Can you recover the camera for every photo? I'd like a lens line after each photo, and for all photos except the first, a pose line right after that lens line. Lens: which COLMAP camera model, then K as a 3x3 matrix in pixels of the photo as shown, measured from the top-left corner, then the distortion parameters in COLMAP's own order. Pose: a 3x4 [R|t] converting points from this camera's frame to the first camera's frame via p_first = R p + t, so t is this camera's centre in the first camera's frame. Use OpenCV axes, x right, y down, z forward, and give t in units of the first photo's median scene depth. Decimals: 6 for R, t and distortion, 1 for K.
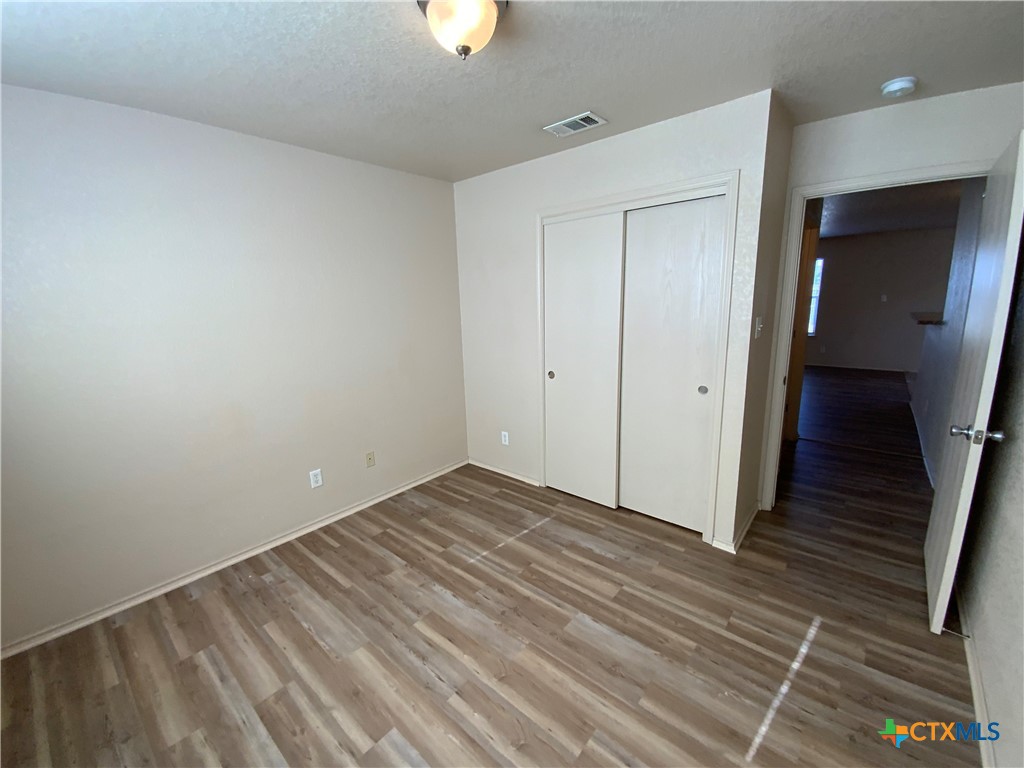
lens RADIAL K [[414.5, 0, 509.3], [0, 414.5, 380.9], [0, 0, 1]] dist [-0.012384, -0.001362]
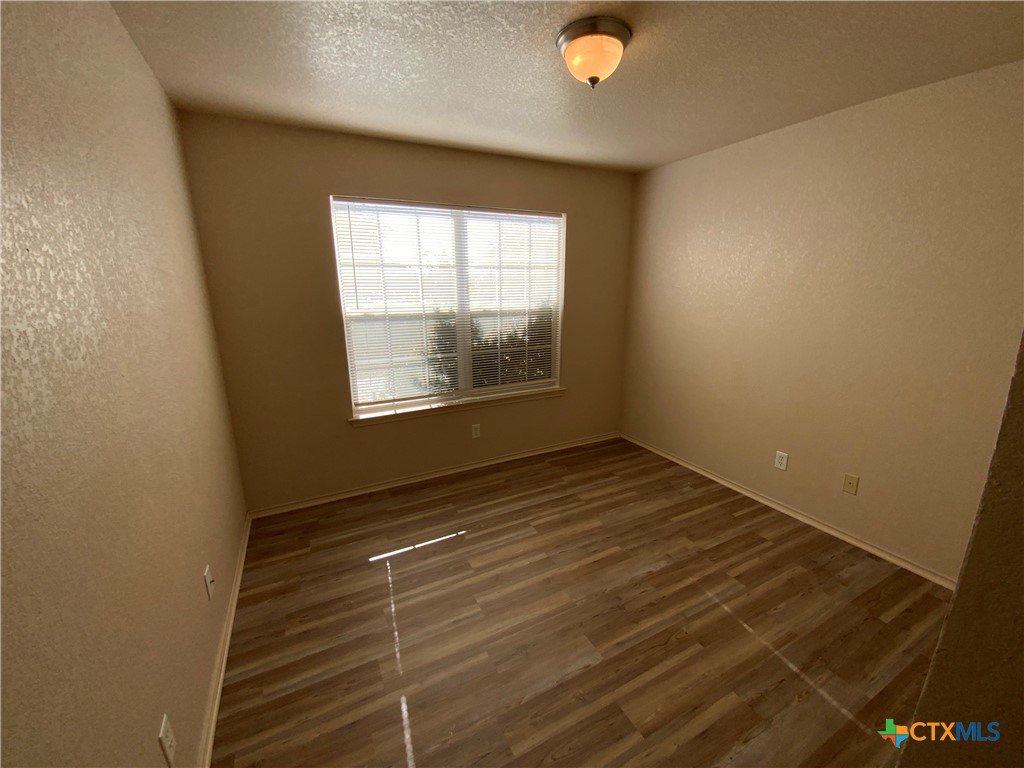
lens RADIAL K [[414.5, 0, 518.8], [0, 414.5, 380.6], [0, 0, 1]] dist [-0.012384, -0.001362]
pose [[-0.357652, 0.246223, -0.900810, 0.766393], [-0.165690, 0.932579, 0.320691, -0.199893], [0.919039, 0.263951, -0.292742, 0.830759]]
